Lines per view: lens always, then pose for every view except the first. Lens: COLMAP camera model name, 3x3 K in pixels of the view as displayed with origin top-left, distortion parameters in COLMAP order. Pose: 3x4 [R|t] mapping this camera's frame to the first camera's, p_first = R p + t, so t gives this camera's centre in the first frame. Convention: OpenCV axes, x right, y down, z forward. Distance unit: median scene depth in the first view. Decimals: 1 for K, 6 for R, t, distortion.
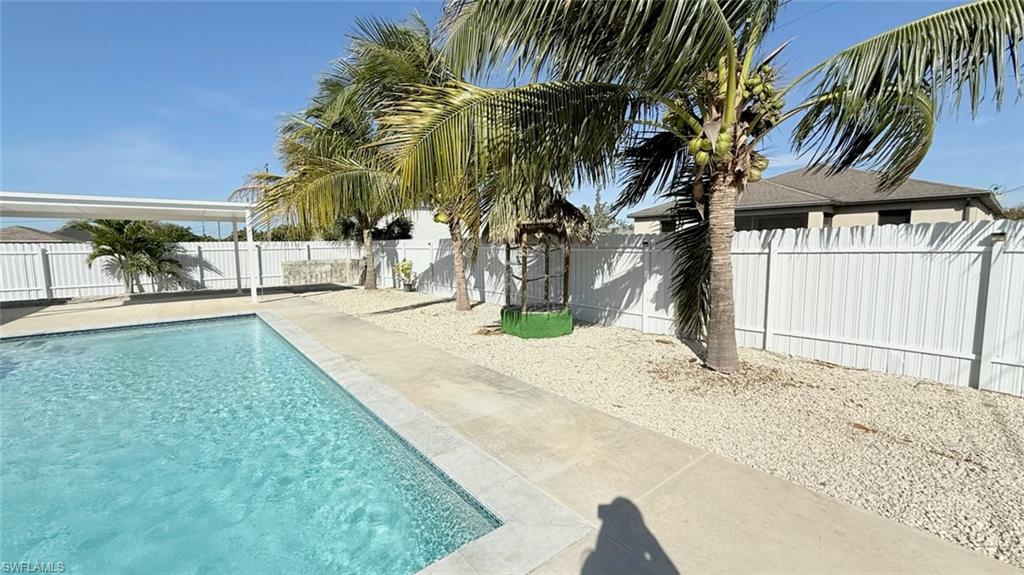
lens RADIAL K [[408.5, 0, 510.1], [0, 408.5, 284.3], [0, 0, 1]] dist [0.001578, -0.000242]
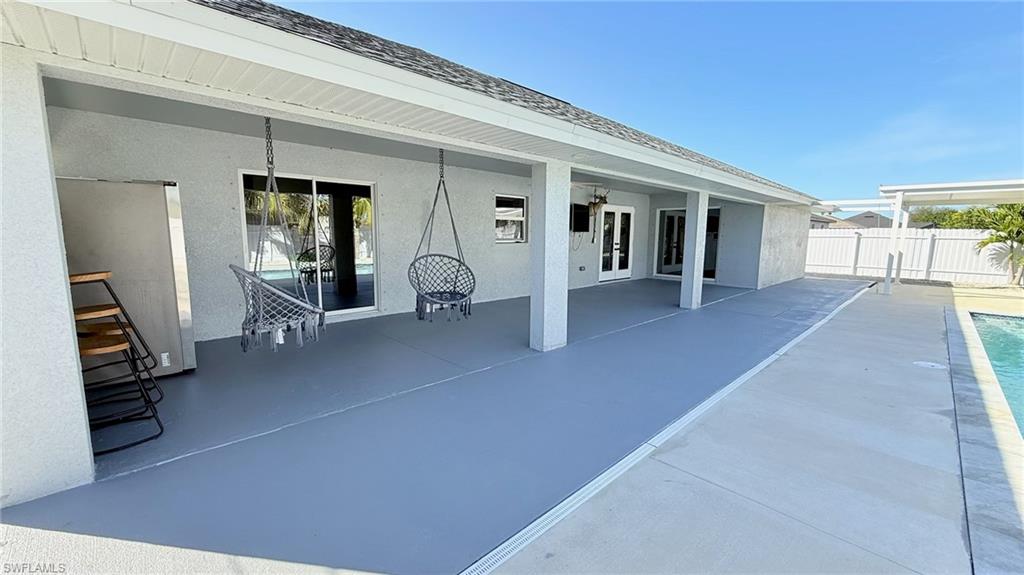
lens RADIAL K [[408.5, 0, 510.4], [0, 408.5, 287.1], [0, 0, 1]] dist [0.001578, -0.000242]
pose [[0.091850, 0.146467, -0.984942, -0.140100], [-0.108266, 0.984728, 0.136339, 0.024993], [0.989870, 0.094113, 0.106305, -0.208328]]
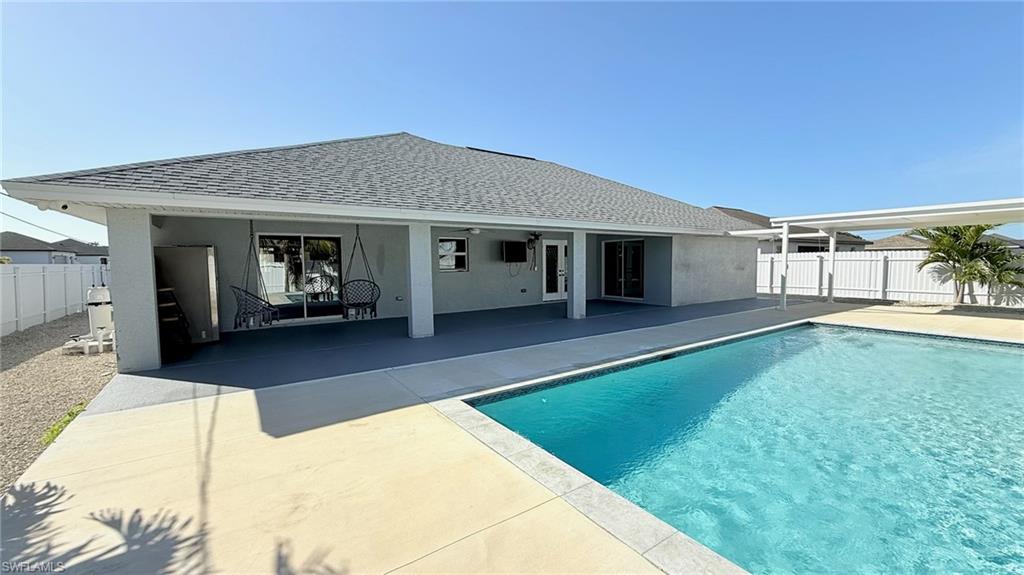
lens RADIAL K [[408.5, 0, 510.9], [0, 408.5, 287.7], [0, 0, 1]] dist [0.001578, -0.000242]
pose [[-0.071350, 0.079340, -0.994291, 0.081744], [-0.084312, 0.992784, 0.085270, -0.006441], [0.993882, 0.089915, -0.064146, 0.031817]]
